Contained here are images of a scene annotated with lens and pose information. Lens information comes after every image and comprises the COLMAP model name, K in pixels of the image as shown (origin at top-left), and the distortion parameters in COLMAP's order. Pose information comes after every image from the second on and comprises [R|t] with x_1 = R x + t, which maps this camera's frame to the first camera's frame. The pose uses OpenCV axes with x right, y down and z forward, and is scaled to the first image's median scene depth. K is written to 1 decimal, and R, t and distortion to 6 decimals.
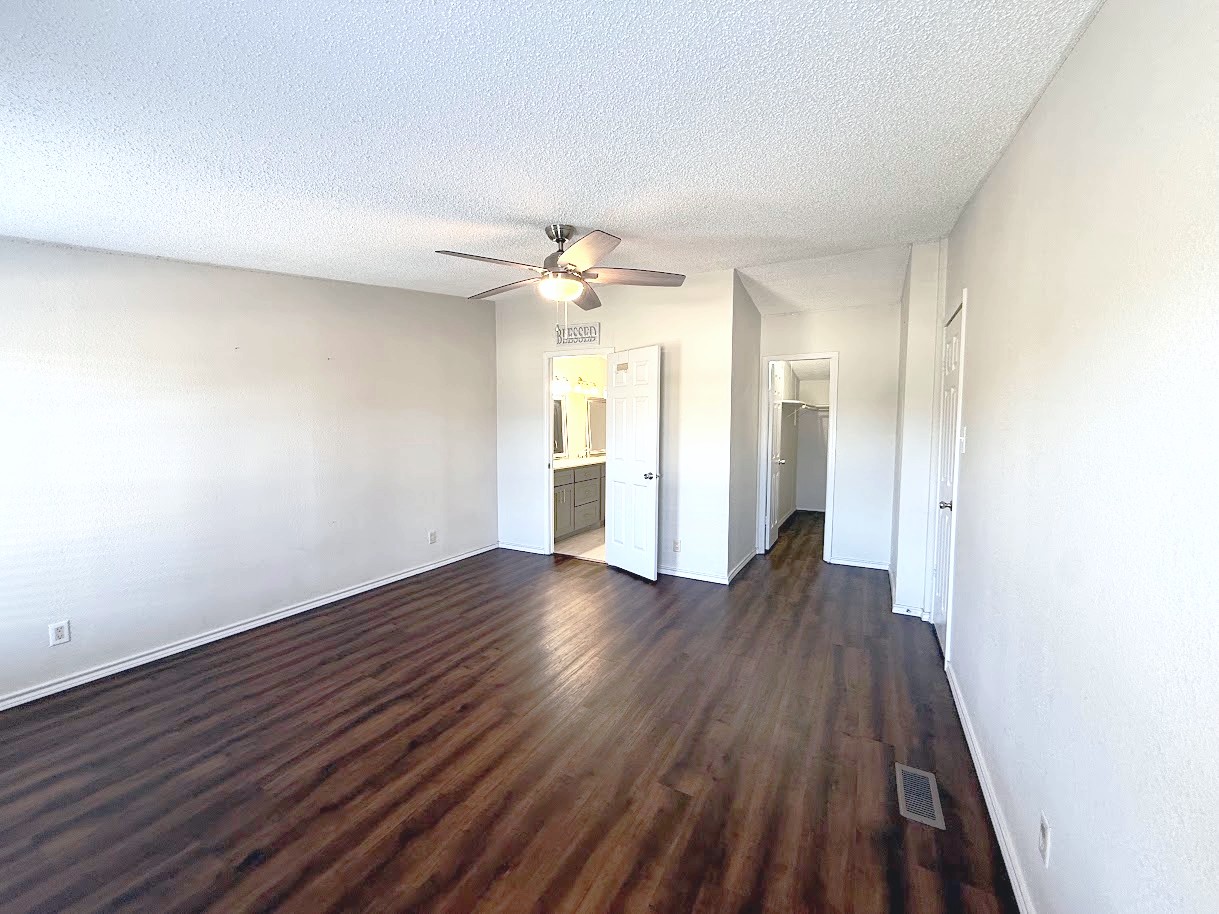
lens RADIAL K [[483.6, 0, 607.8], [0, 483.6, 455.6], [0, 0, 1]] dist [0.000067, -0.000178]
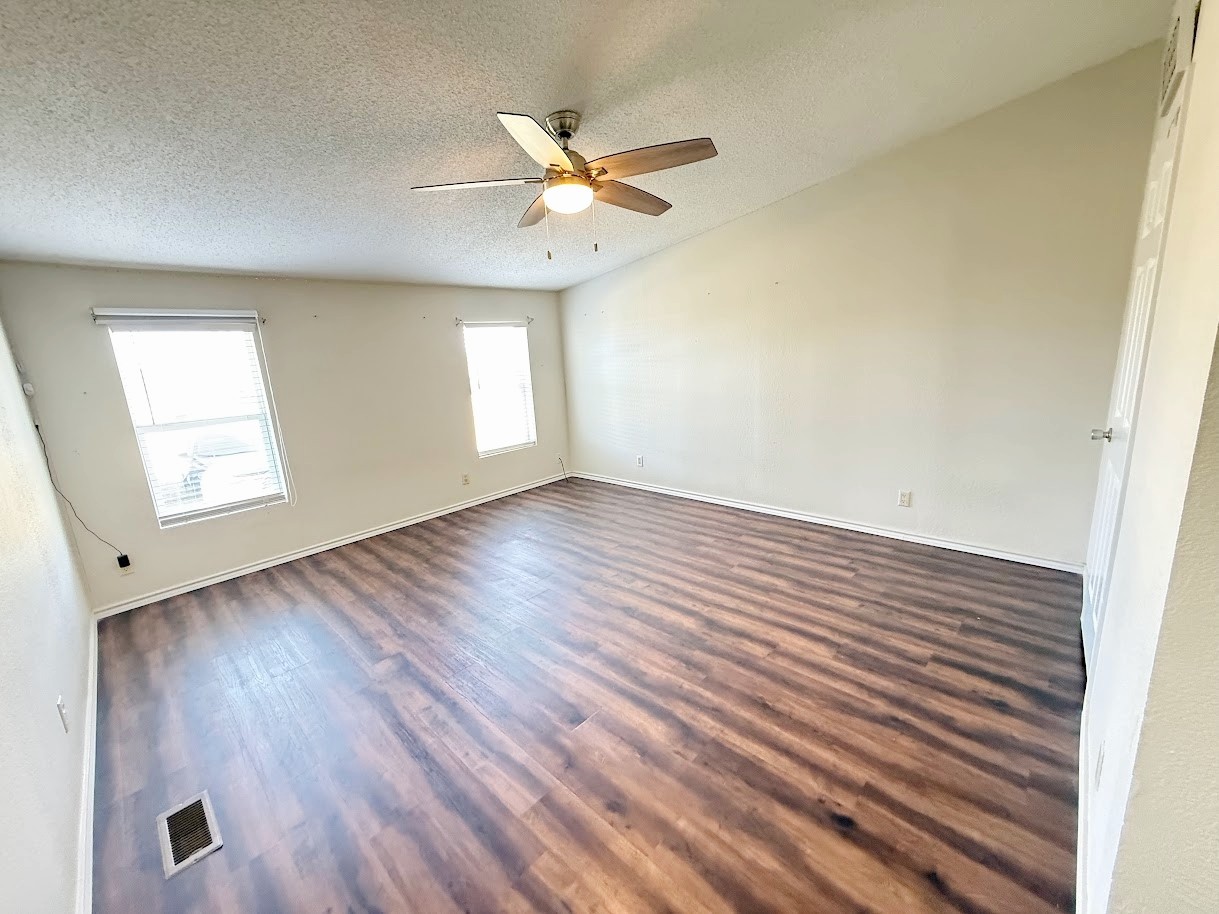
lens RADIAL K [[483.6, 0, 607.8], [0, 483.6, 455.6], [0, 0, 1]] dist [0.000067, -0.000178]
pose [[-0.265542, 0.212583, -0.940370, 0.582013], [-0.003303, 0.975181, 0.221385, -0.076578], [0.964094, 0.061893, -0.258250, 0.990610]]
